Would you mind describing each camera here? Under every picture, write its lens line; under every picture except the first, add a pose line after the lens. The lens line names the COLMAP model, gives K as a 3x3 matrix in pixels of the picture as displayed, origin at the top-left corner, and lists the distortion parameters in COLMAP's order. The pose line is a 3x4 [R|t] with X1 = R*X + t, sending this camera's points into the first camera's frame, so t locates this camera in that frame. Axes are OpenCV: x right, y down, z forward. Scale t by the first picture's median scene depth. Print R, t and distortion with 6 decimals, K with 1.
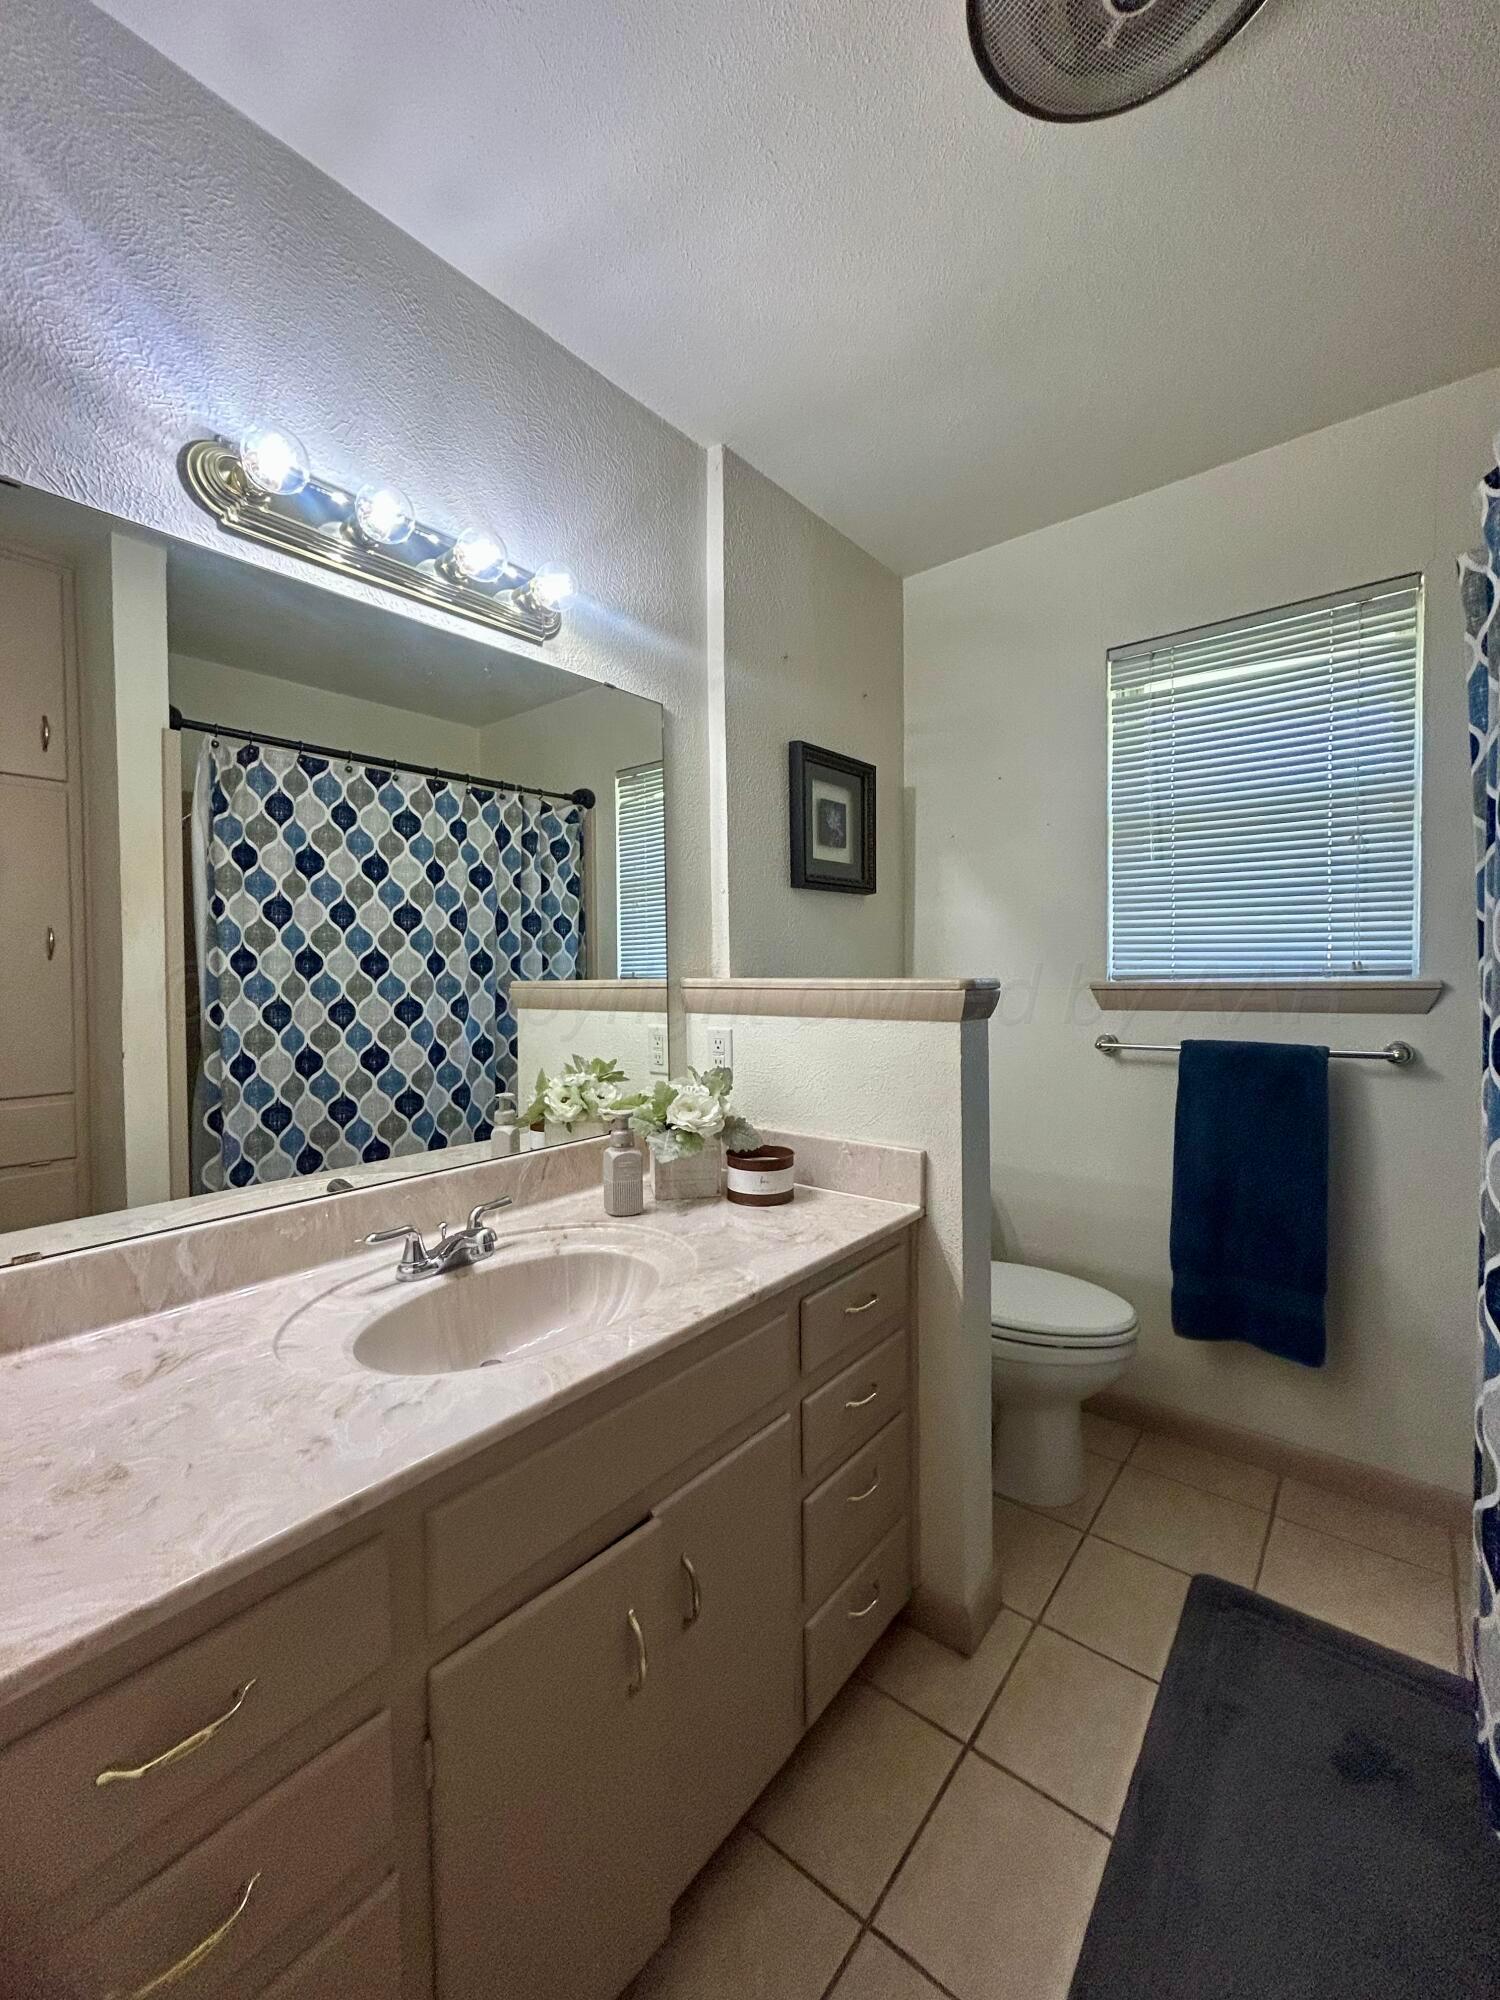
lens RADIAL K [[808.6, 0, 750.5], [0, 808.6, 991.7], [0, 0, 1]] dist [-0.000003, 0.001052]
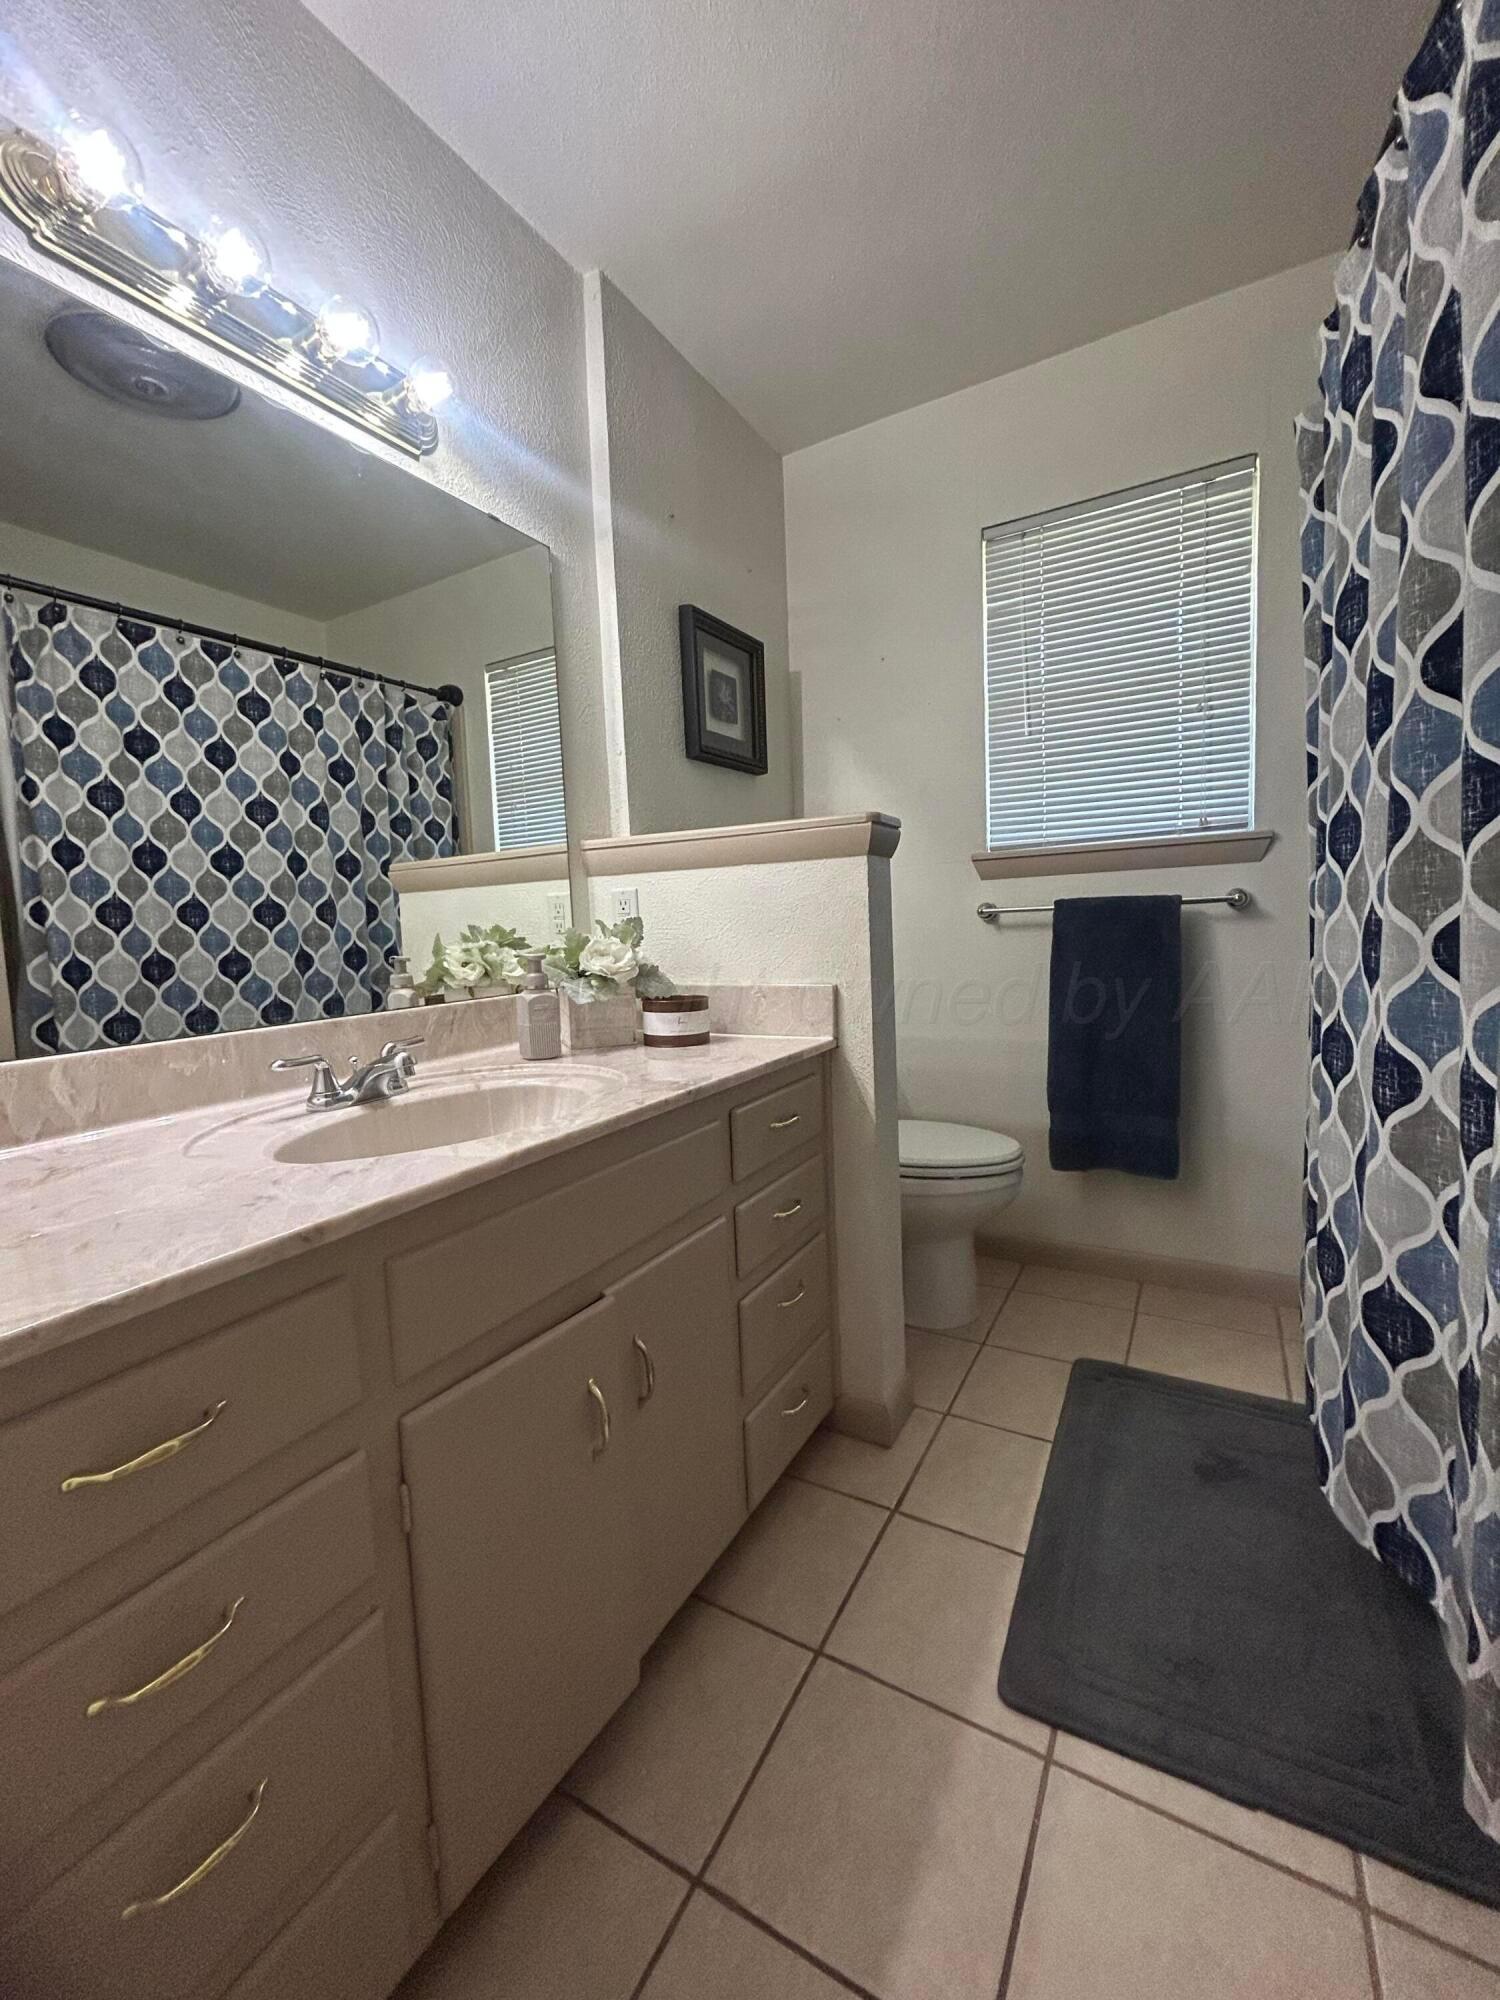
lens RADIAL K [[808.6, 0, 750.5], [0, 808.6, 991.7], [0, 0, 1]] dist [-0.000003, 0.001052]
pose [[0.986457, -0.041372, 0.158714, -0.045582], [0.032590, 0.997811, 0.057544, 0.113783], [-0.160748, -0.051592, 0.985646, -0.003719]]
